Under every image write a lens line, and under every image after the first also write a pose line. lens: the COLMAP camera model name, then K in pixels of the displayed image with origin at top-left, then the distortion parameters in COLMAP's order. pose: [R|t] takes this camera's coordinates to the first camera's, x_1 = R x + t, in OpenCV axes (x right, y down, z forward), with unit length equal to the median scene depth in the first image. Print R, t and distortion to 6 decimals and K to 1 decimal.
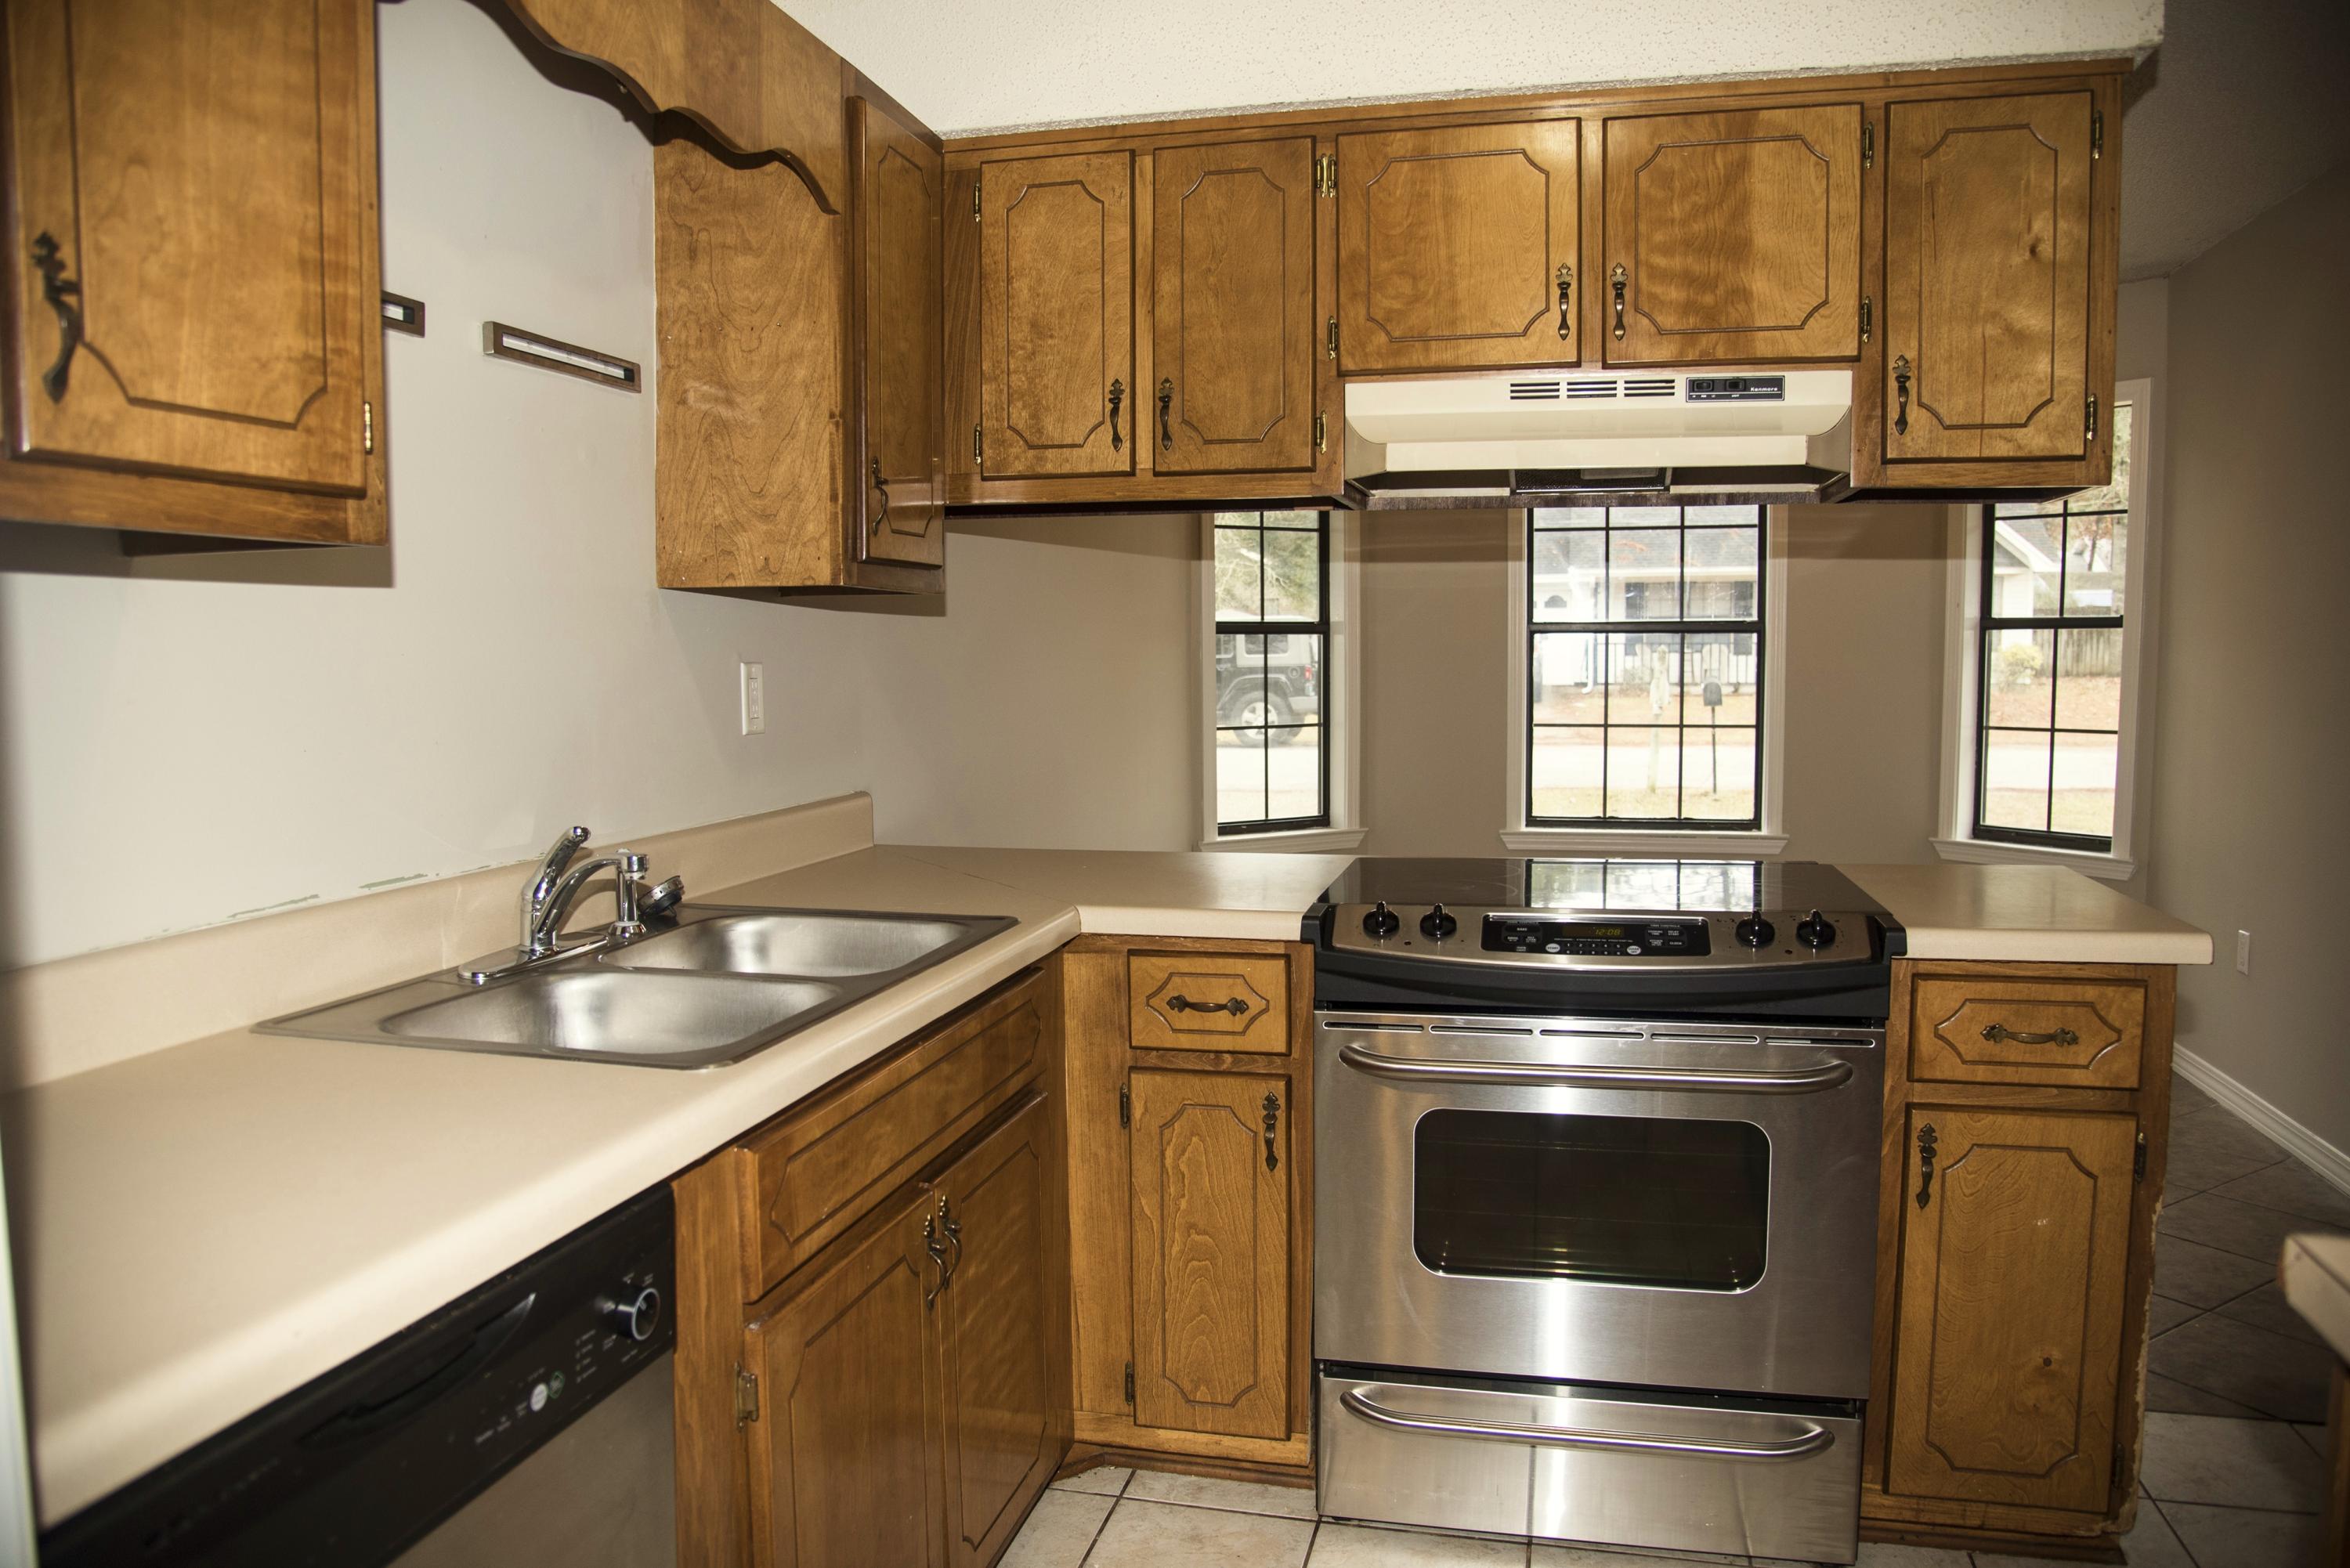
lens RADIAL K [[1649.8, 0, 1176.3], [0, 1649.8, 792.8], [0, 0, 1]] dist [-0.091198, 0.039964]
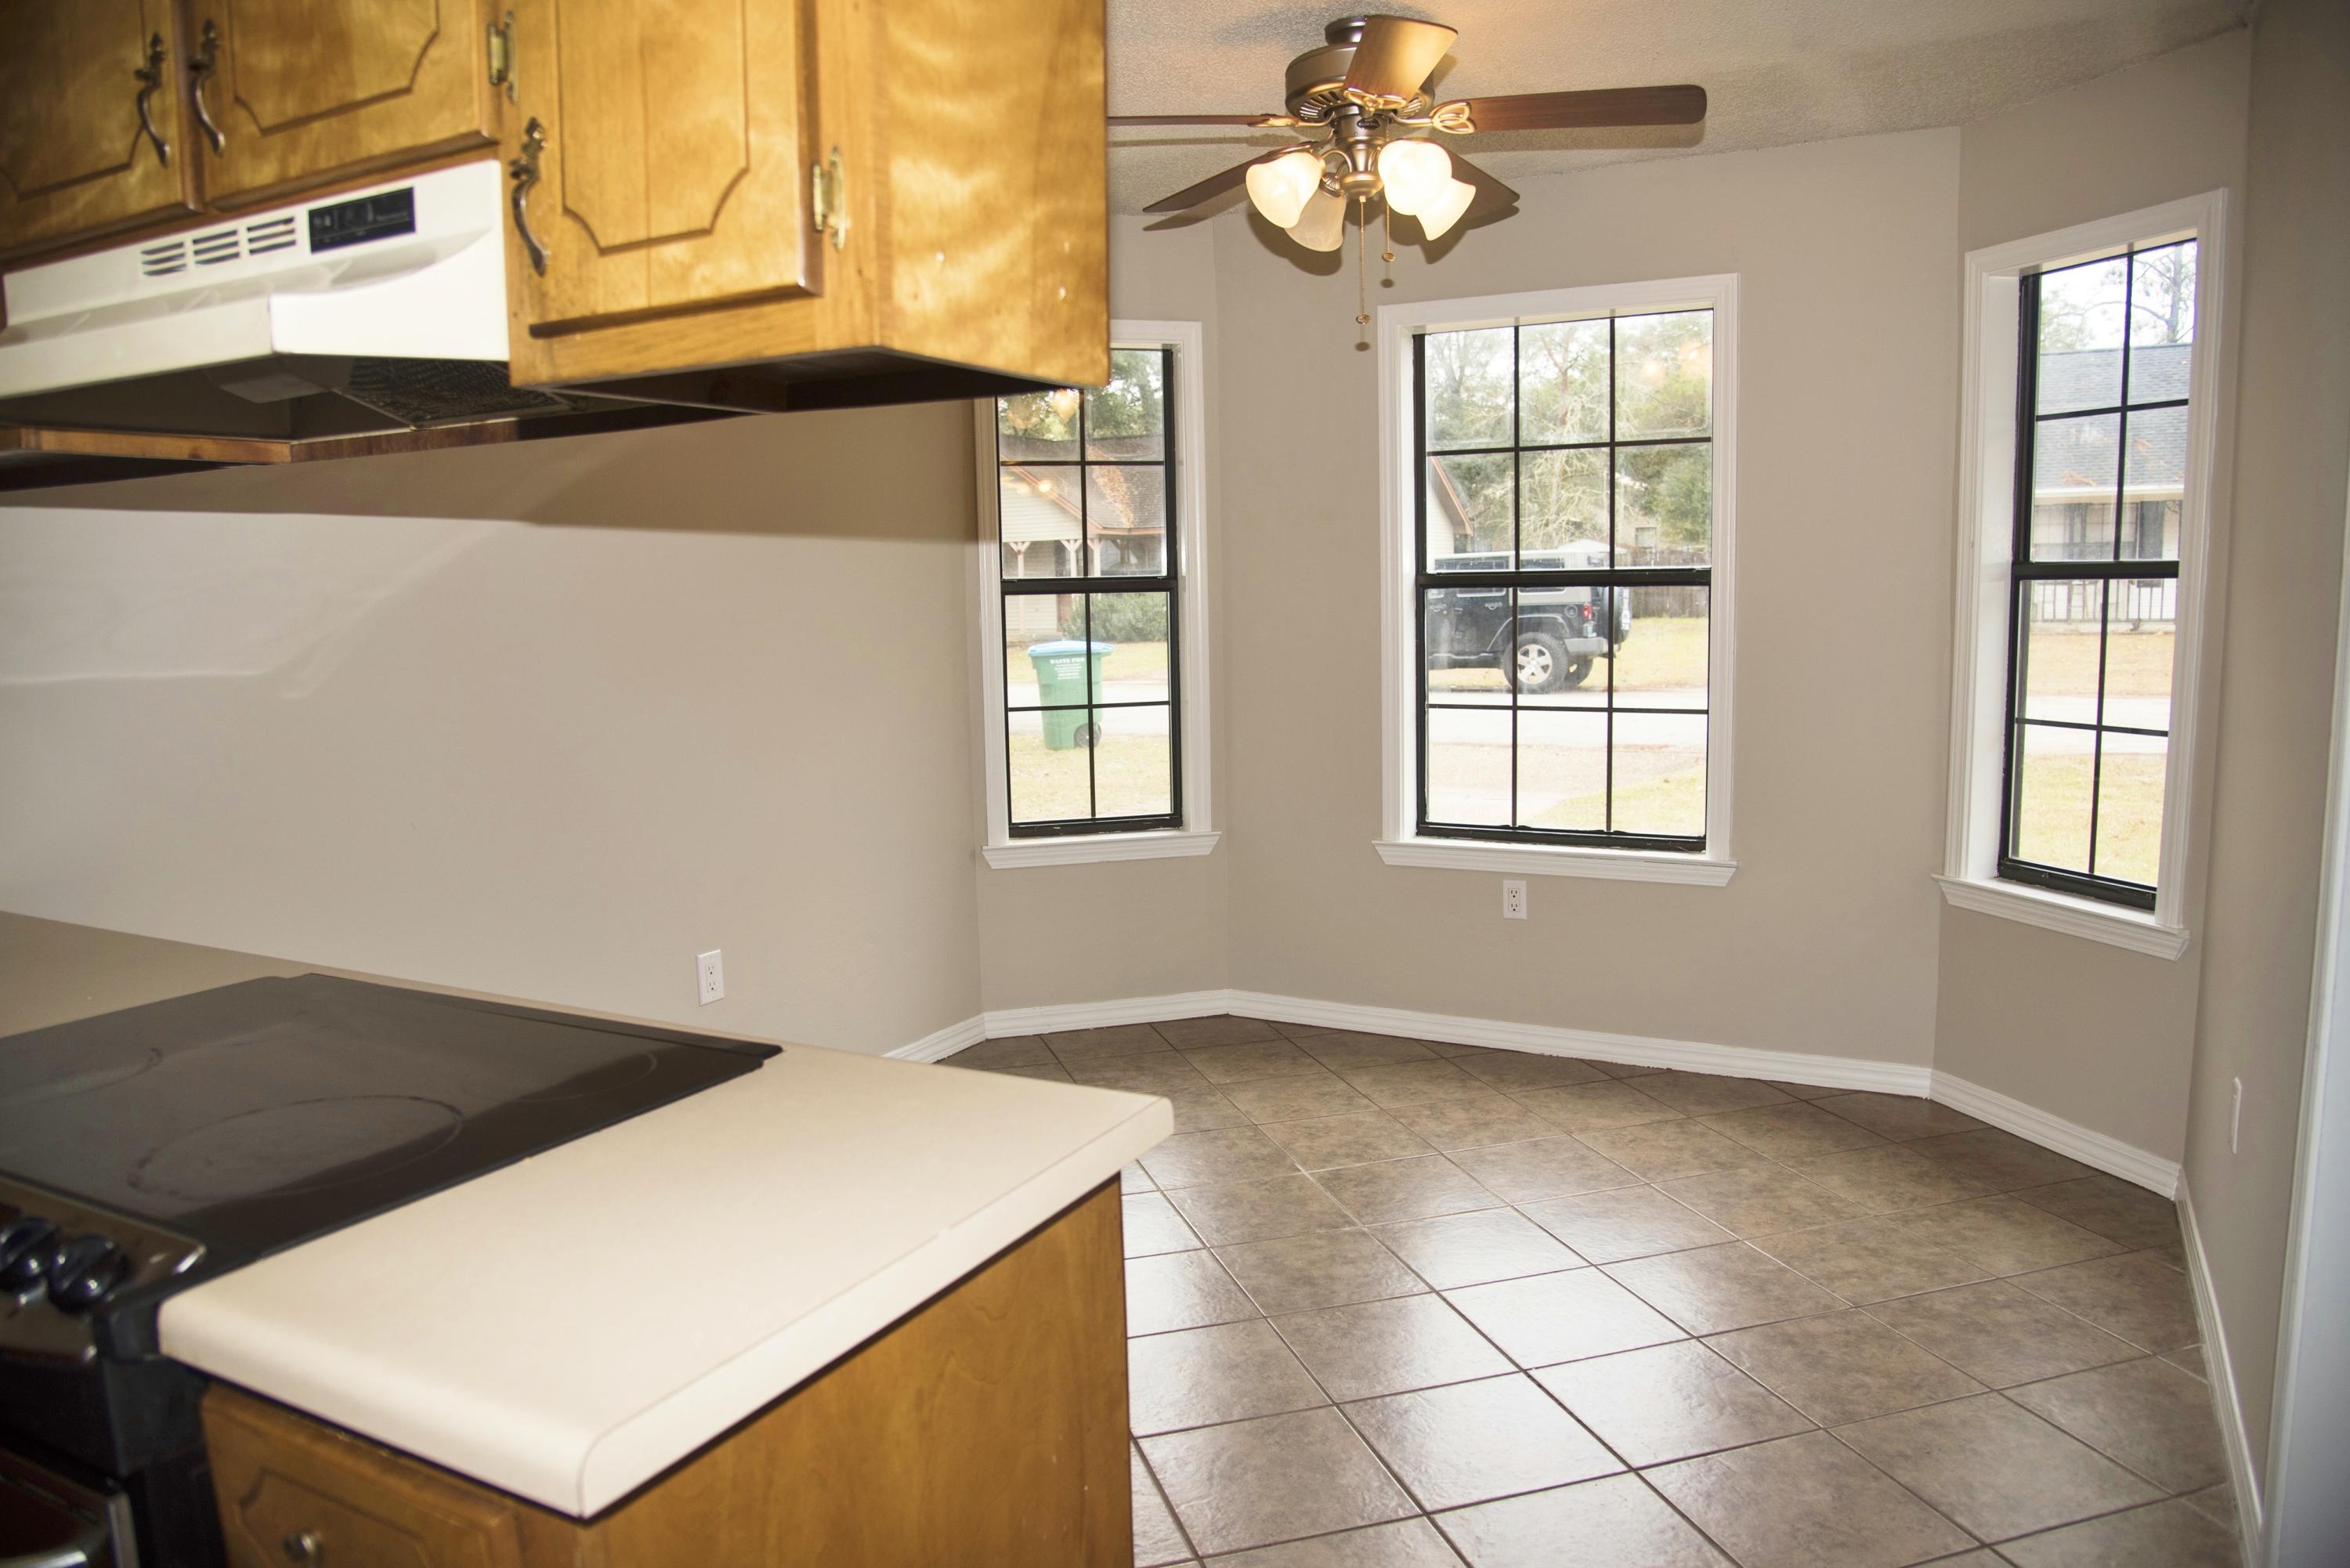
lens RADIAL K [[1649.8, 0, 1133.2], [0, 1649.8, 795.7], [0, 0, 1]] dist [-0.091198, 0.039964]
pose [[0.964453, 0.021848, -0.263350, 0.742338], [-0.010545, 0.998965, 0.044255, -0.081147], [0.264044, -0.039905, 0.963685, 0.538327]]
